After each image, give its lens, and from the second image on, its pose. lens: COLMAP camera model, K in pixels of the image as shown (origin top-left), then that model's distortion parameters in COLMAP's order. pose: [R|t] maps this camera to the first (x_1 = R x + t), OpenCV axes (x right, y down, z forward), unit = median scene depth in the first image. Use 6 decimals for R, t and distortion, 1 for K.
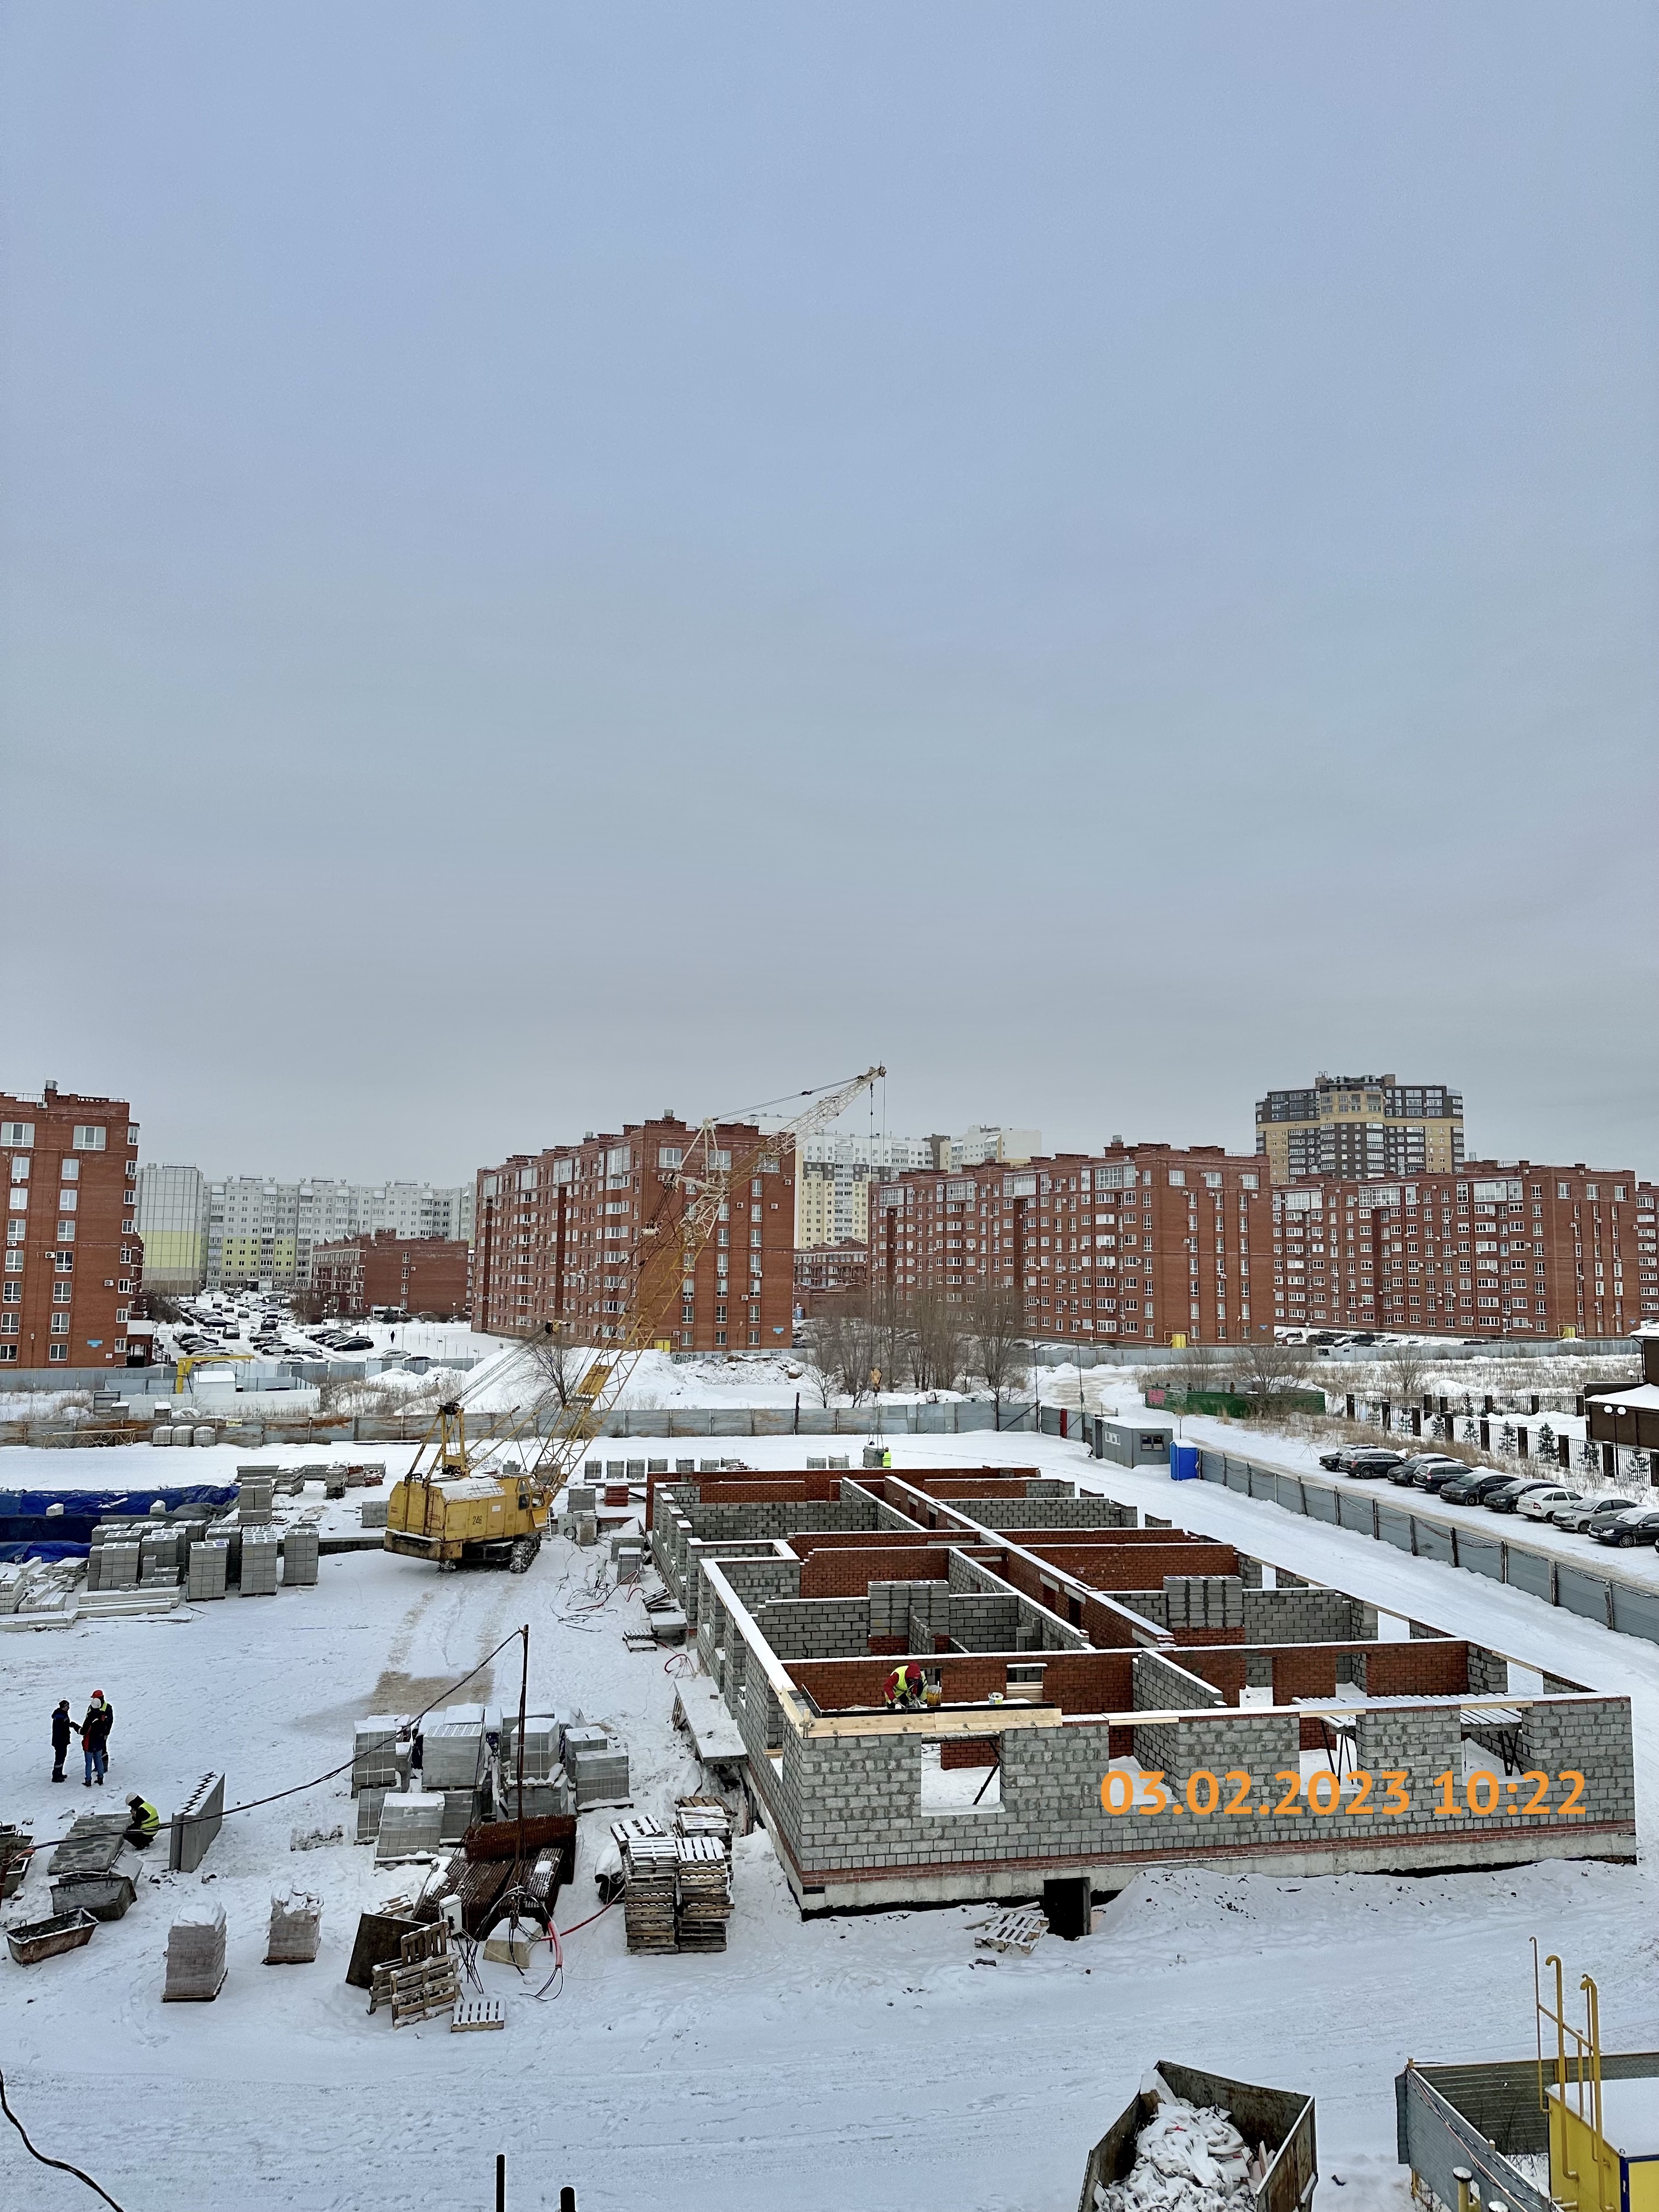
lens RADIAL K [[1556.5, 0, 829.5], [0, 1556.5, 1106.0], [0, 0, 1]] dist [0.131908, -0.166735]
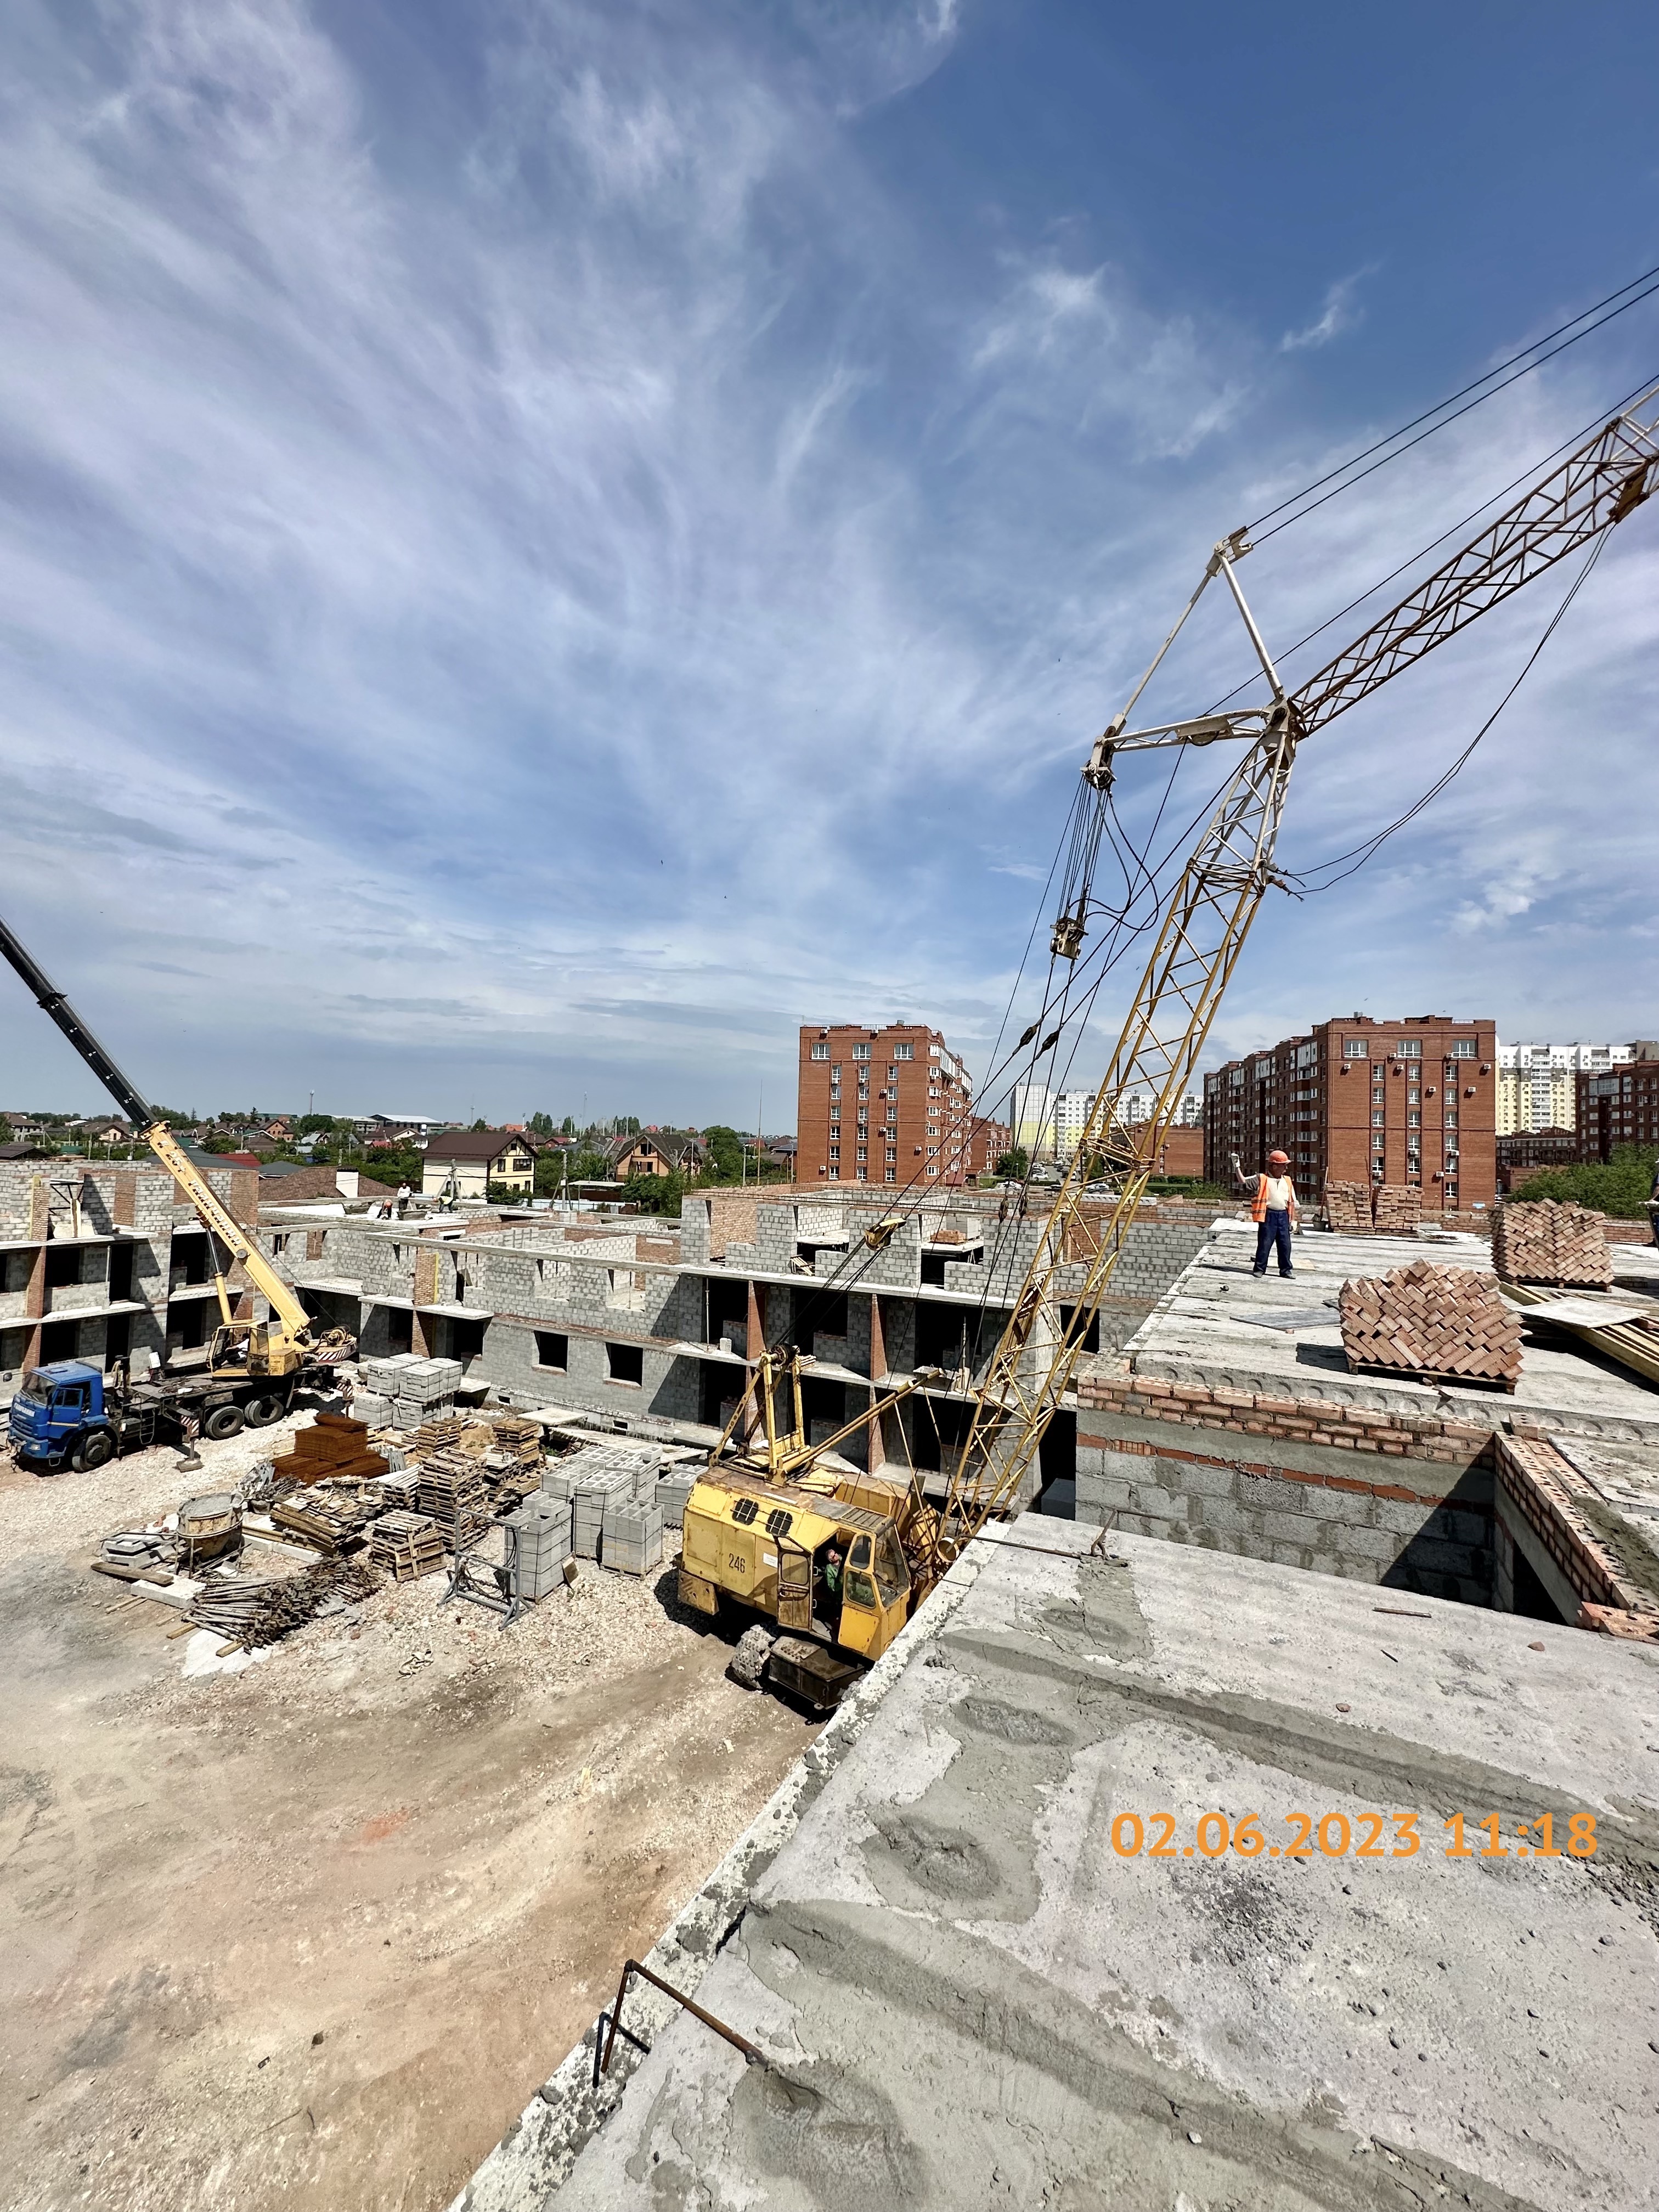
lens RADIAL K [[878.6, 0, 821.8], [0, 878.6, 1085.8], [0, 0, 1]] dist [0.000535, 0.000053]
pose [[0.782319, -0.030292, -0.622141, -0.005906], [0.050760, 0.998595, 0.015208, 0.019795], [0.620806, -0.043478, 0.782758, 0.167115]]
